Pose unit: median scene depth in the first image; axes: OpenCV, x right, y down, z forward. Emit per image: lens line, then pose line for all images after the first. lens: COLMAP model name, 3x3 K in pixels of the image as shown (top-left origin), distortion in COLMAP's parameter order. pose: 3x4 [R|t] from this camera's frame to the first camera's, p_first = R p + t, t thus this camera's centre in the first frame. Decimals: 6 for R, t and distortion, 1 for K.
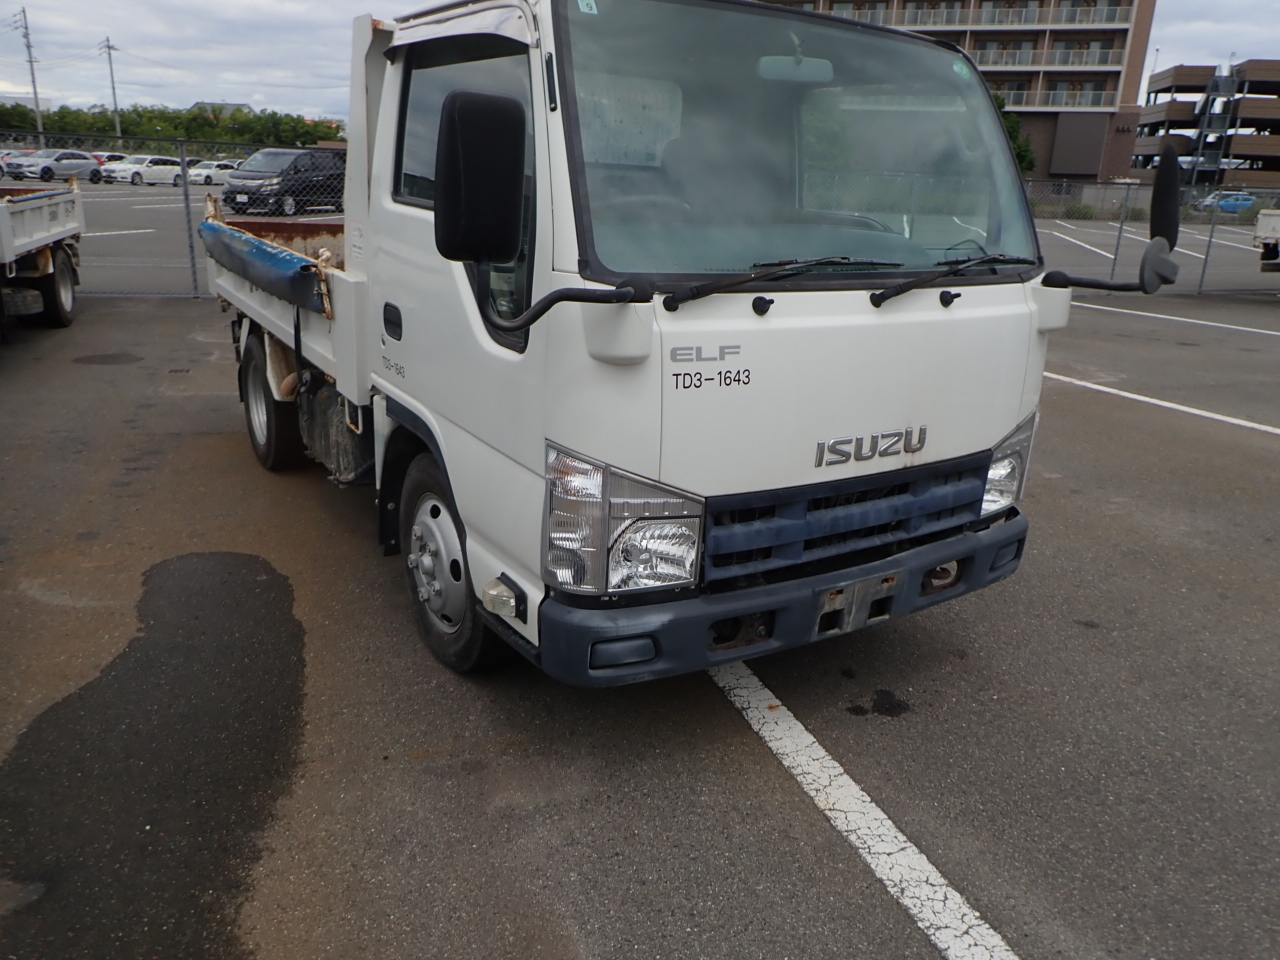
lens RADIAL K [[935.7, 0, 632.1], [0, 935.7, 494.1], [0, 0, 1]] dist [0.003024, 0.000472]
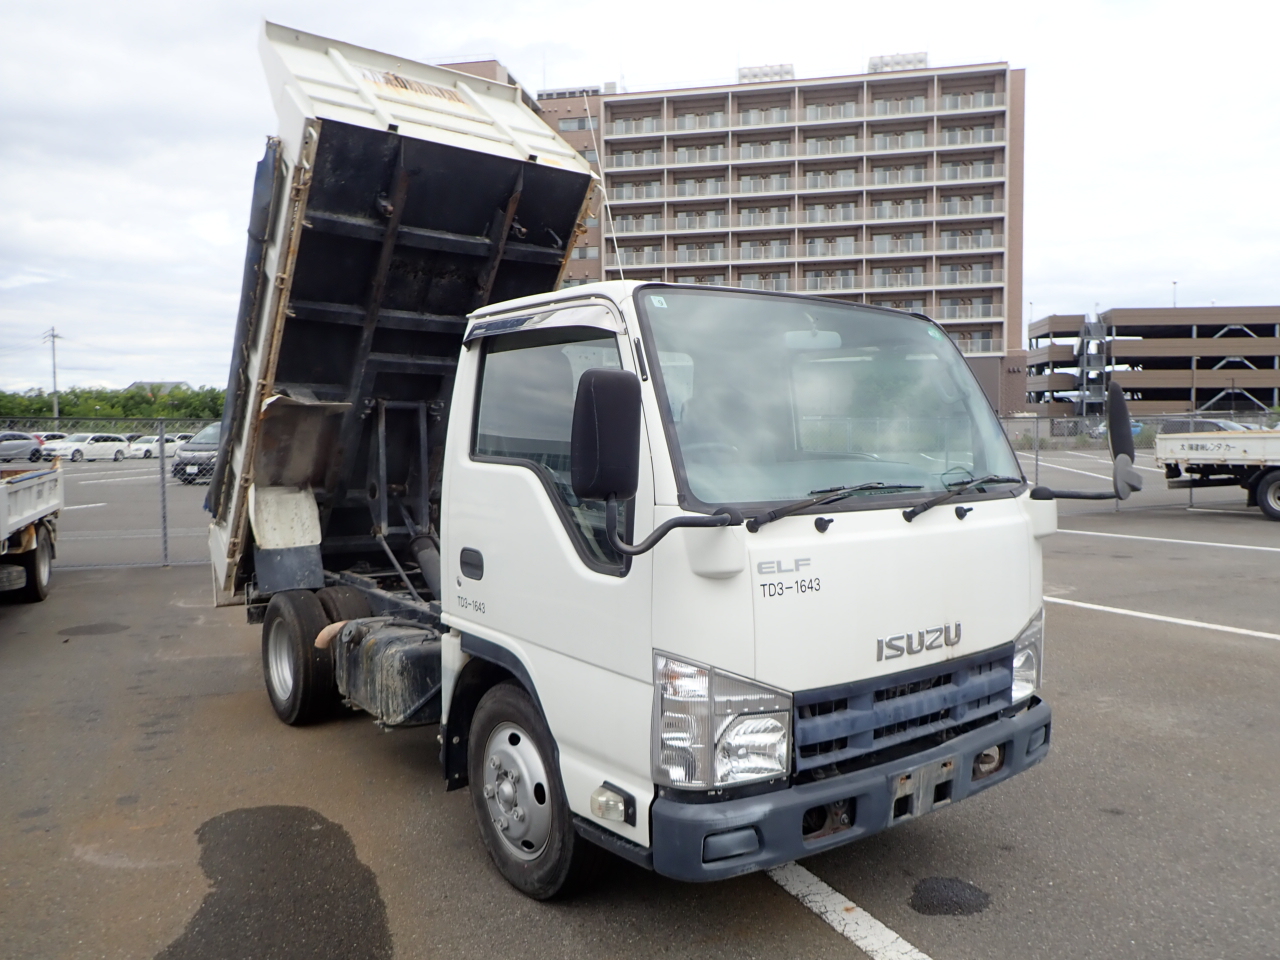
lens RADIAL K [[949.0, 0, 638.9], [0, 949.0, 492.1], [0, 0, 1]] dist [0.008615, -0.002083]
pose [[0.995623, -0.050471, 0.078657, -0.145260], [0.069094, 0.964239, -0.255870, 0.040217], [-0.062930, 0.260185, 0.963506, -0.126188]]
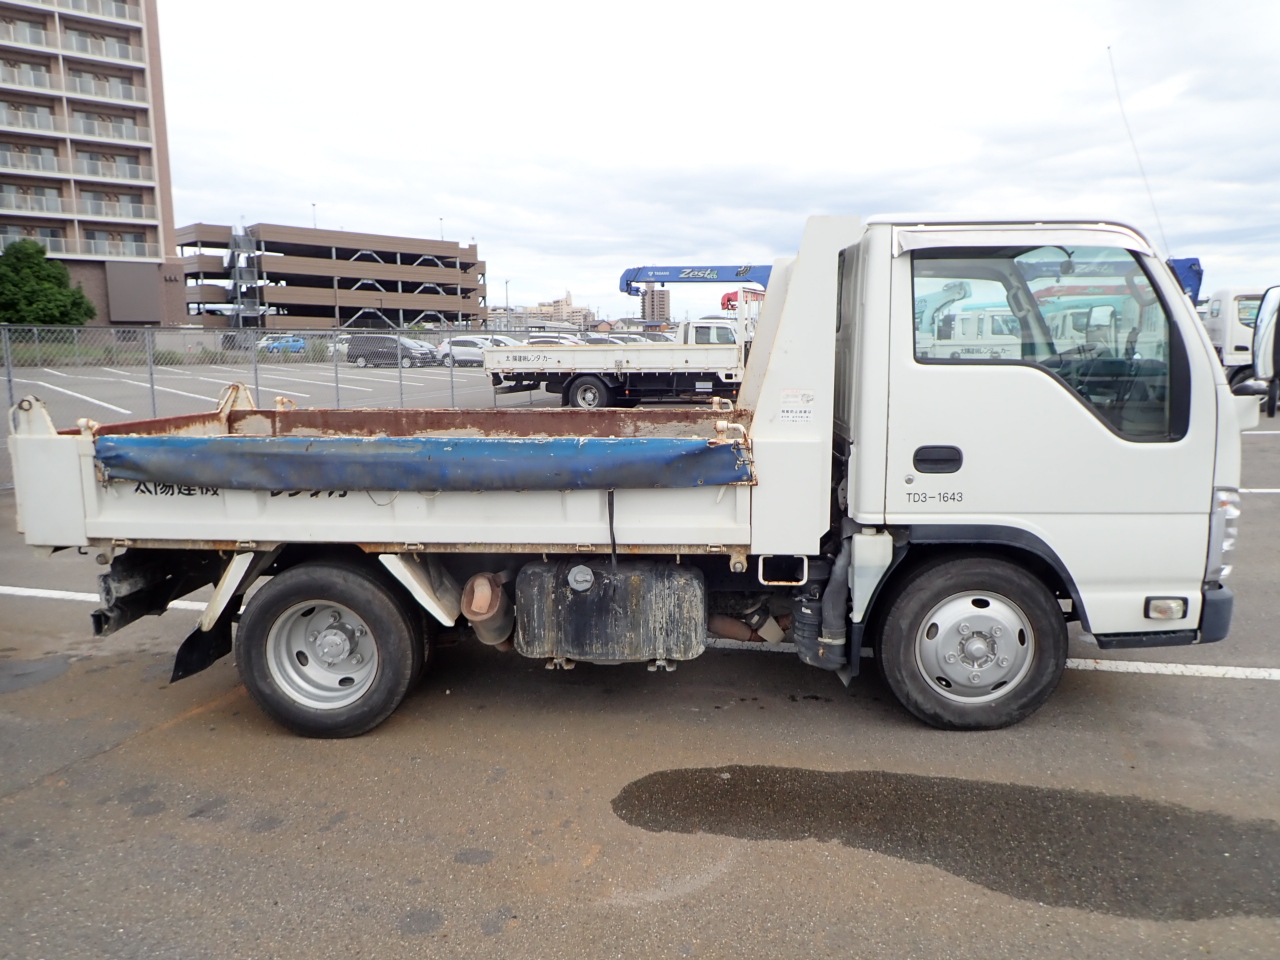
lens RADIAL K [[943.8, 0, 659.0], [0, 943.8, 496.8], [0, 0, 1]] dist [0.008199, -0.004123]
pose [[0.550175, -0.169396, 0.817687, -1.527682], [0.284346, 0.958694, 0.007287, -0.263628], [-0.785146, 0.228497, 0.575617, 0.615352]]
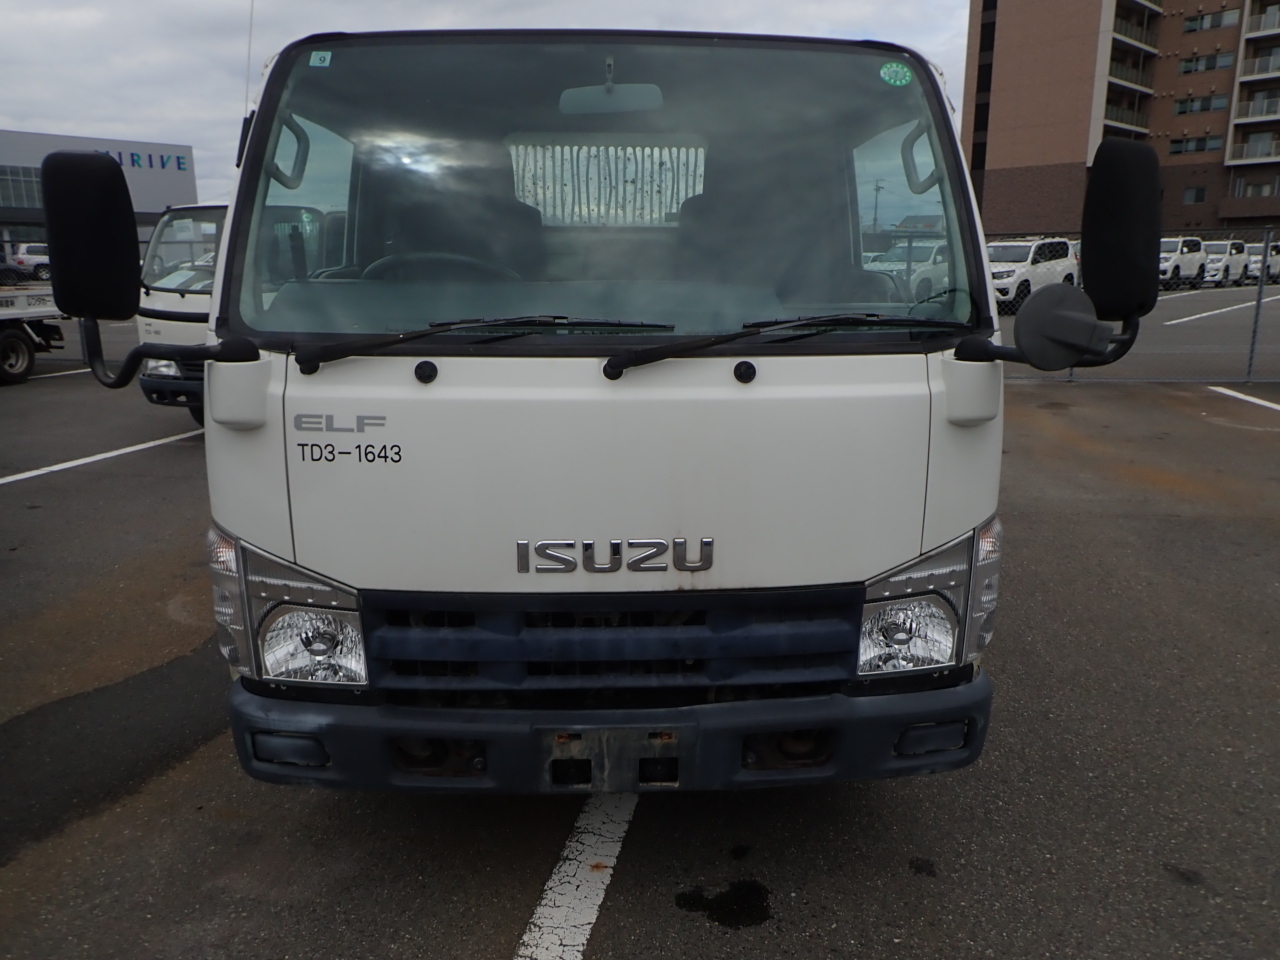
lens RADIAL K [[972.1, 0, 655.9], [0, 972.1, 478.7], [0, 0, 1]] dist [-0.004842, -0.006316]
pose [[0.869375, 0.085659, -0.486672, 0.582005], [-0.125639, 0.990813, -0.050046, -0.067915], [0.477914, 0.104654, 0.872150, 0.267816]]
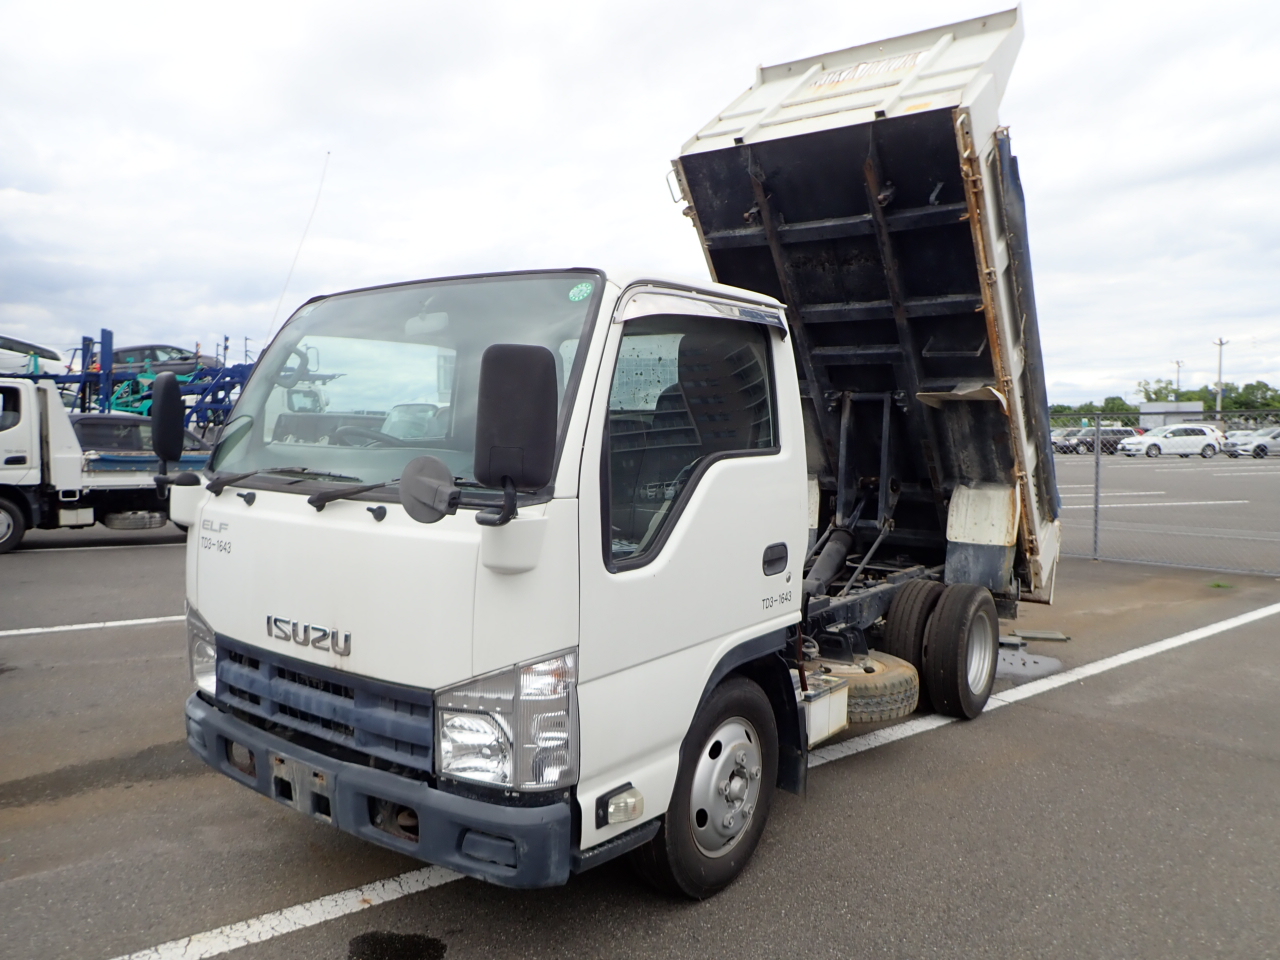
lens RADIAL K [[957.2, 0, 620.3], [0, 957.2, 515.5], [0, 0, 1]] dist [0.023154, -0.006648]
pose [[0.351072, 0.054419, -0.934766, 1.241320], [-0.300558, 0.952031, -0.057457, -0.199617], [0.886800, 0.301122, 0.350588, 0.769587]]
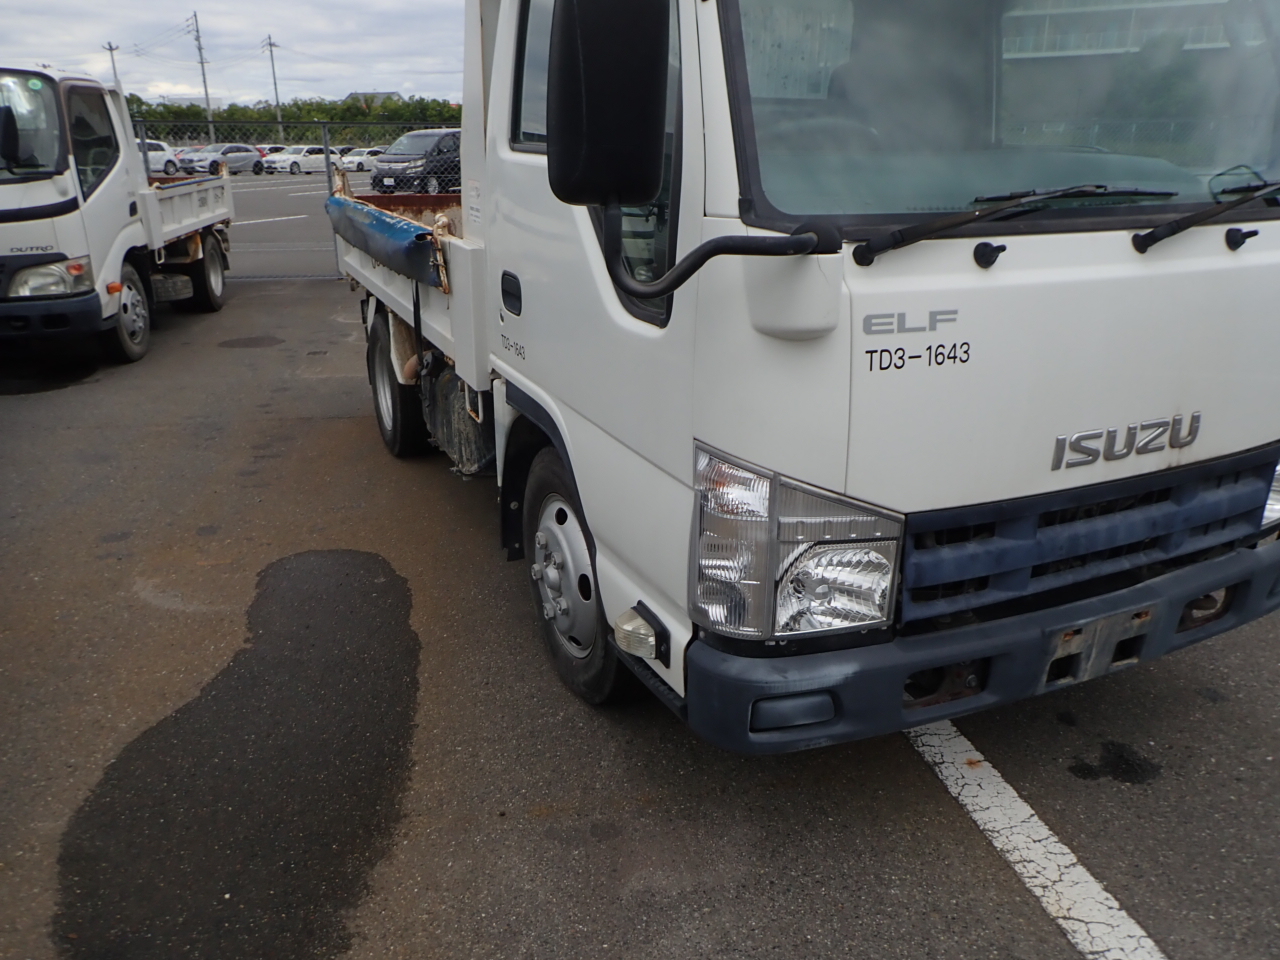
lens RADIAL K [[931.2, 0, 639.3], [0, 931.2, 490.2], [0, 0, 1]] dist [0.004708, -0.010910]
pose [[0.990250, 0.001844, -0.139288, -0.023059], [0.001640, 0.999689, 0.024896, -0.026877], [0.139290, -0.024882, 0.989939, 0.178494]]
